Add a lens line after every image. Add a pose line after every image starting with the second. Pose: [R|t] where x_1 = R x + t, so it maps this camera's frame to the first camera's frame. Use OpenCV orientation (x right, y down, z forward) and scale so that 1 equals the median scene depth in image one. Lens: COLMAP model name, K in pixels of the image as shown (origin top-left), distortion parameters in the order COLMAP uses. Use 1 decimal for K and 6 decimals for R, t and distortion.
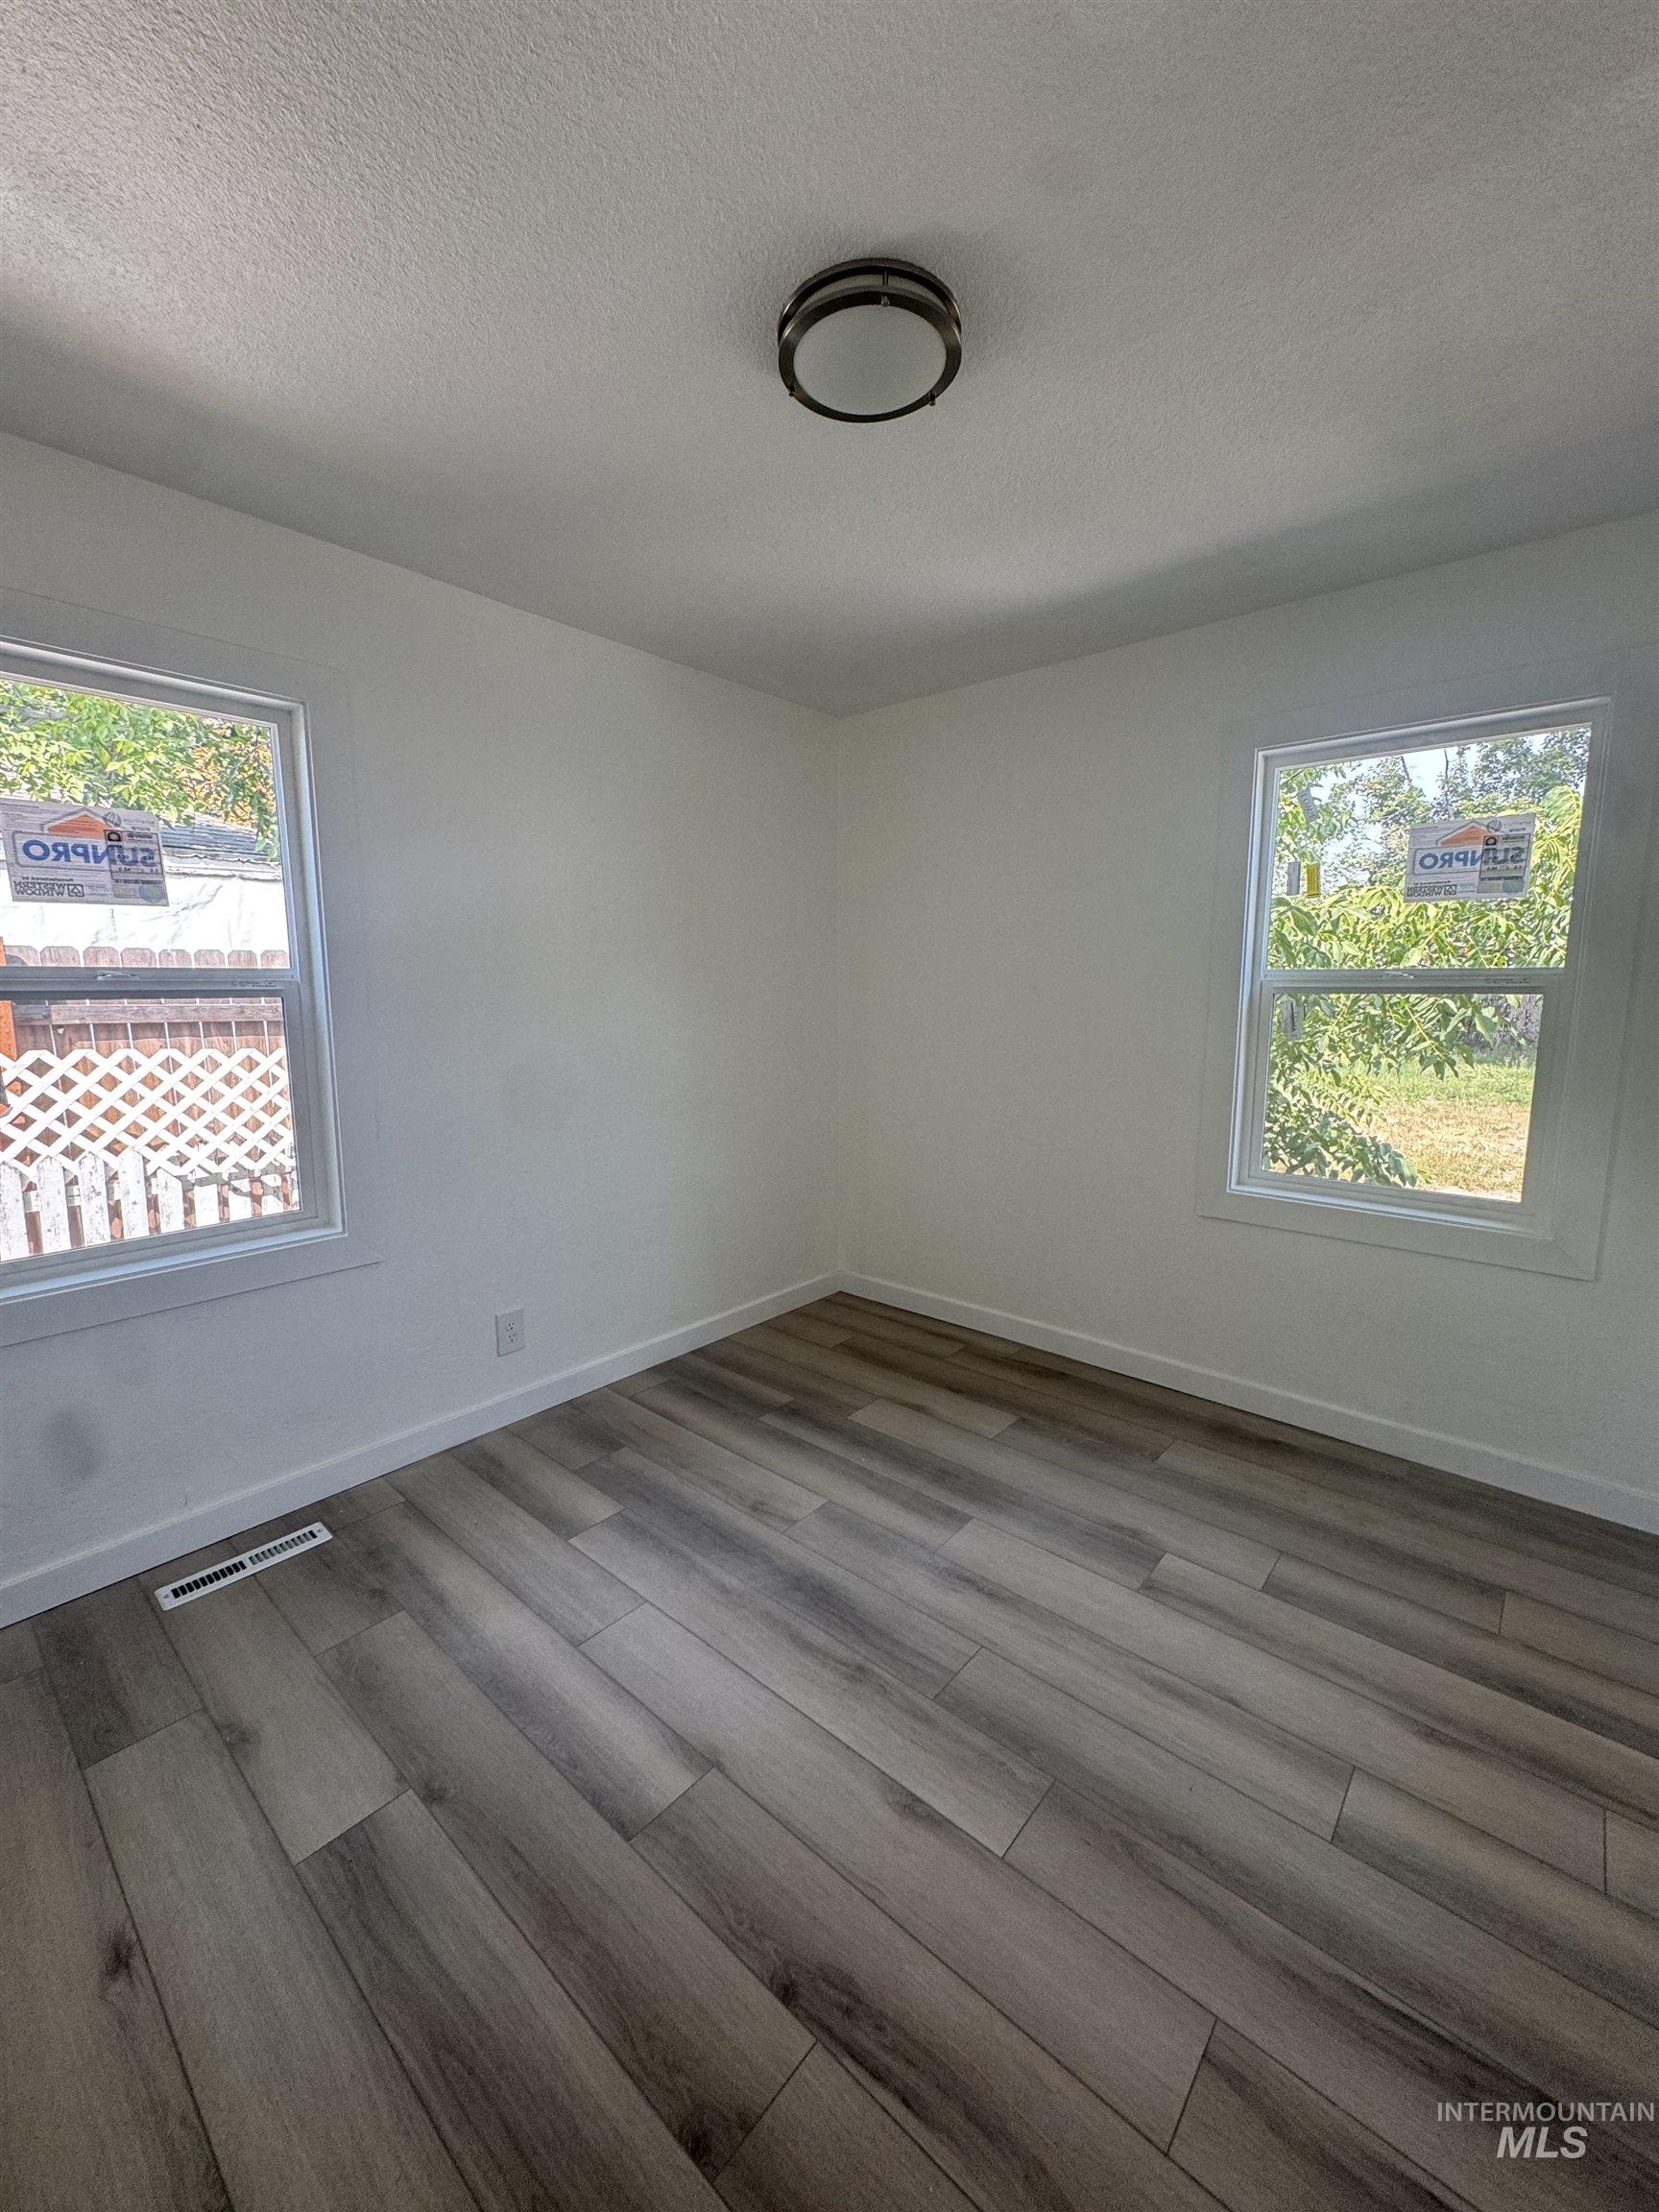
lens RADIAL K [[885.2, 0, 829.5], [0, 885.2, 1106.0], [0, 0, 1]] dist [0.000279, -0.000008]
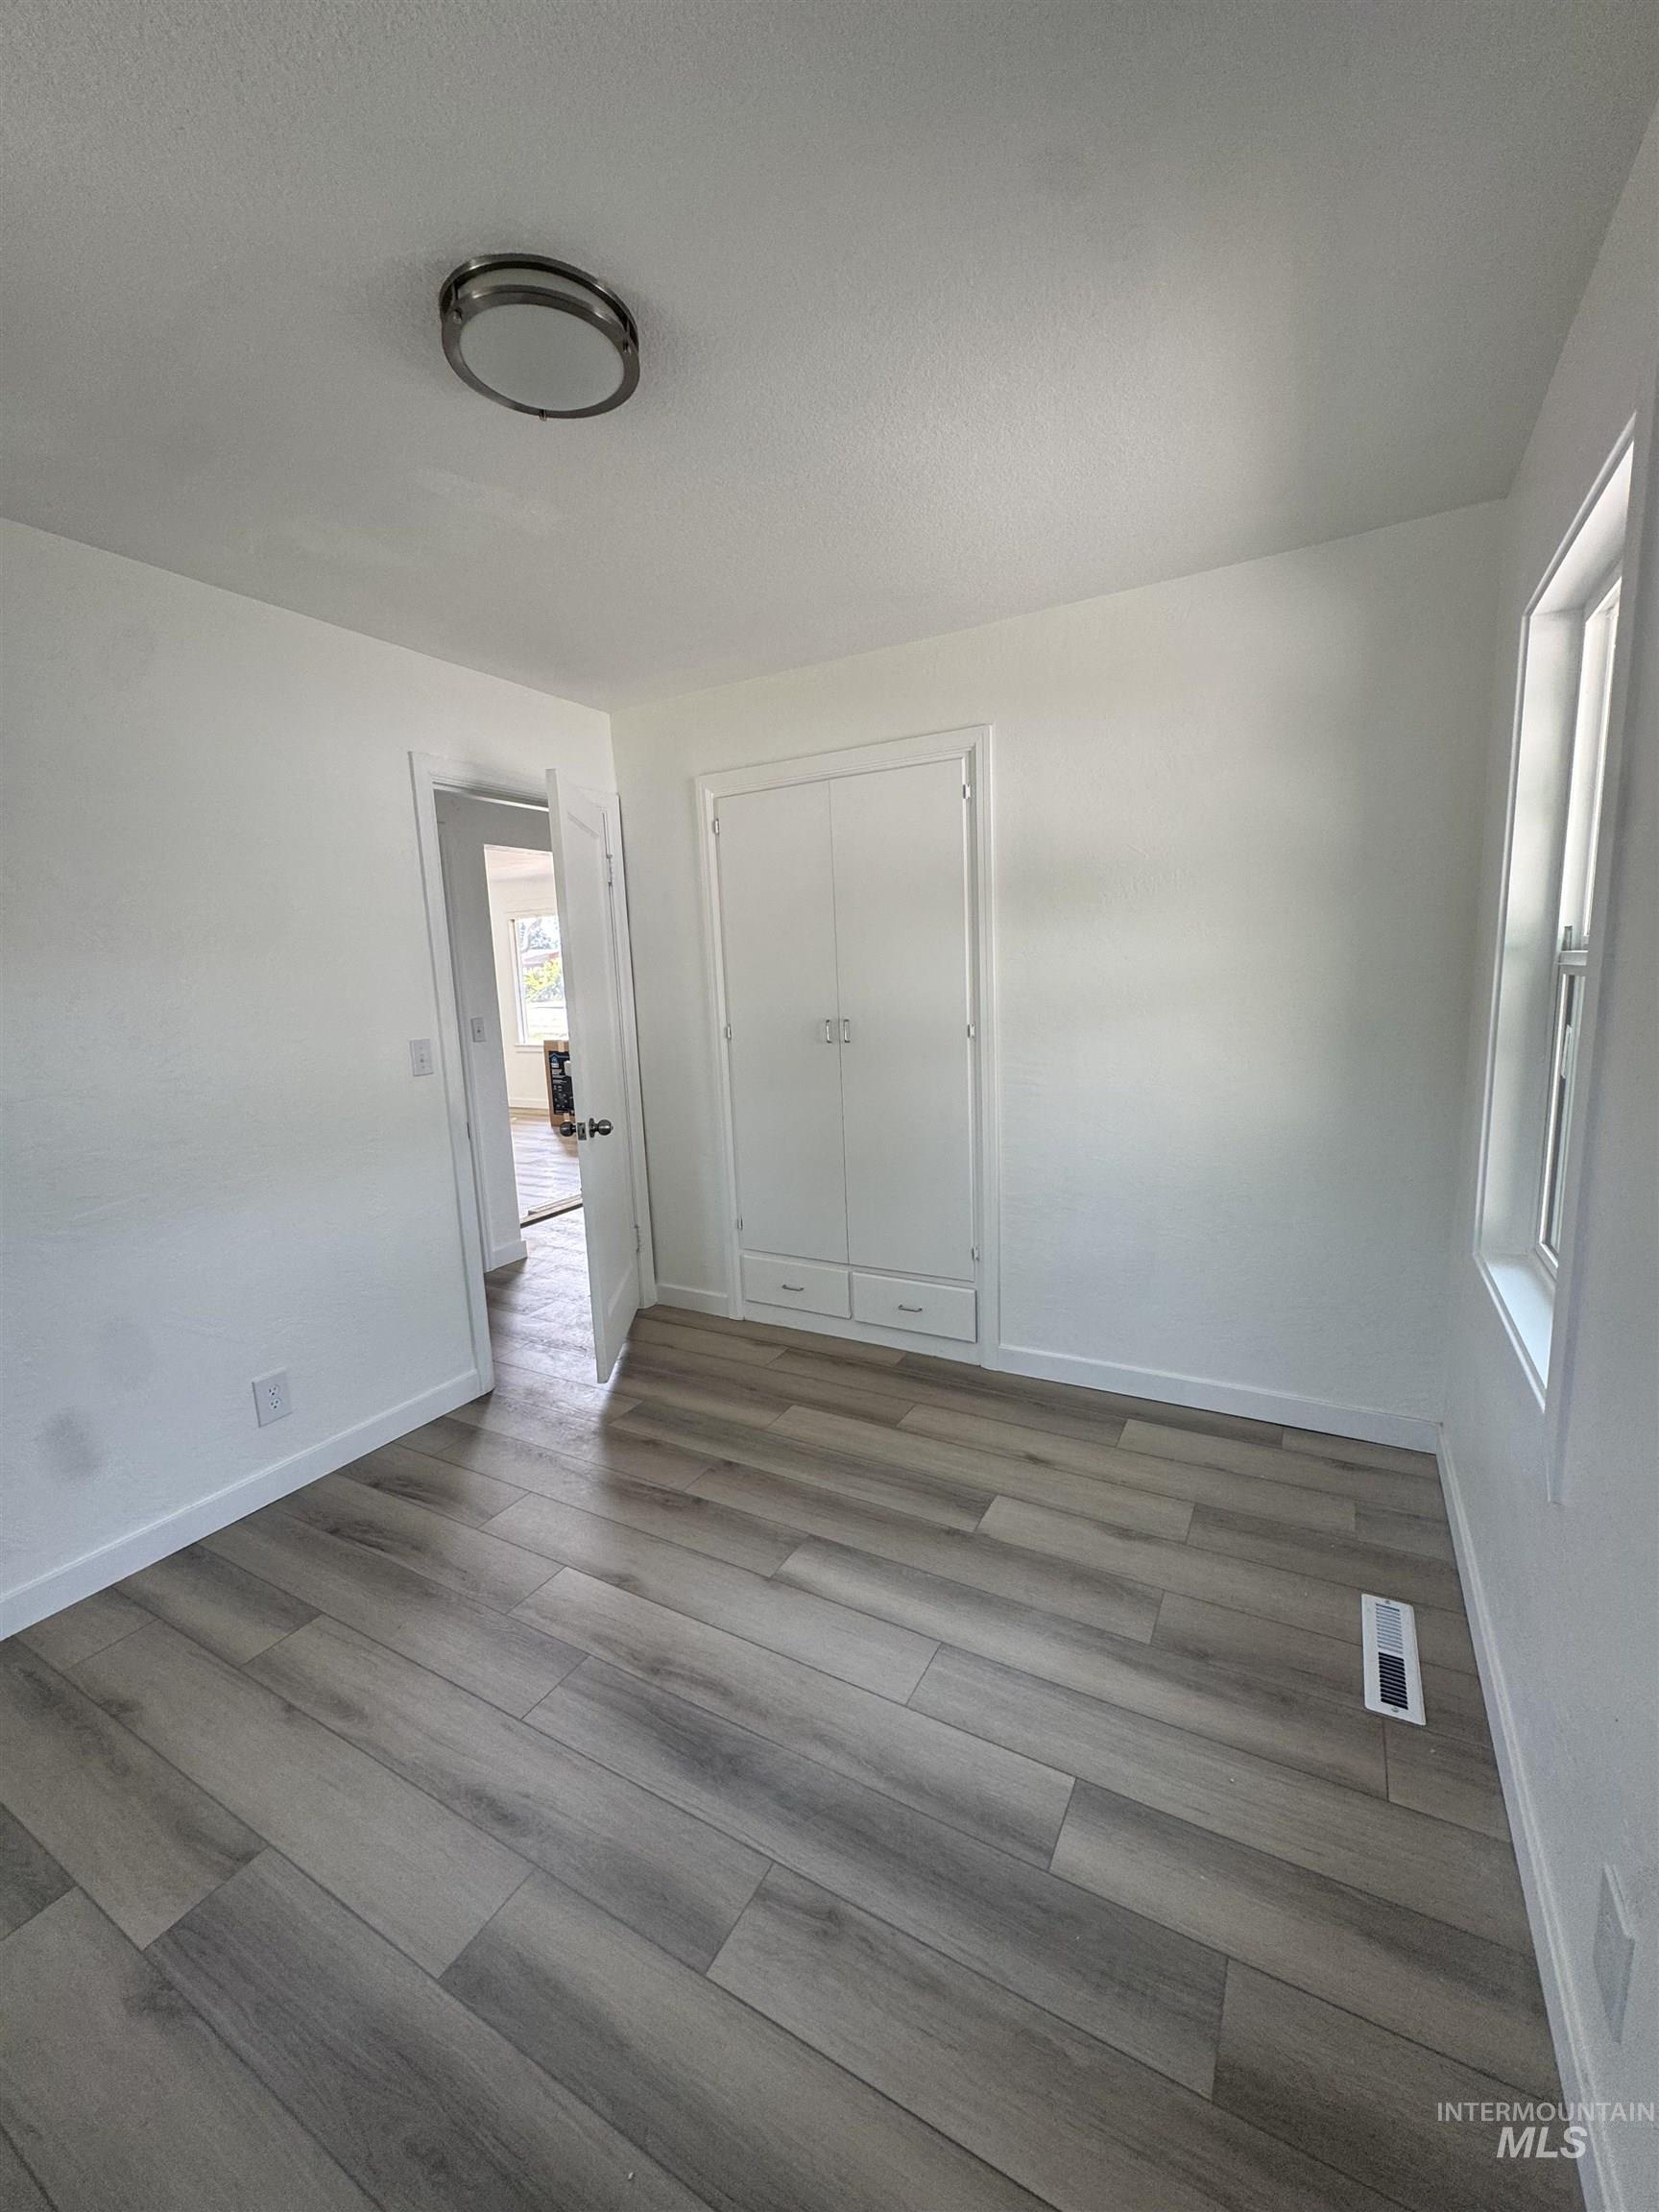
lens RADIAL K [[885.2, 0, 829.5], [0, 885.2, 1106.0], [0, 0, 1]] dist [0.000279, -0.000008]
pose [[-0.978974, 0.069271, -0.191863, -0.009775], [0.012602, 0.959316, 0.282053, -0.244028], [0.203595, 0.273705, -0.940019, 1.647321]]
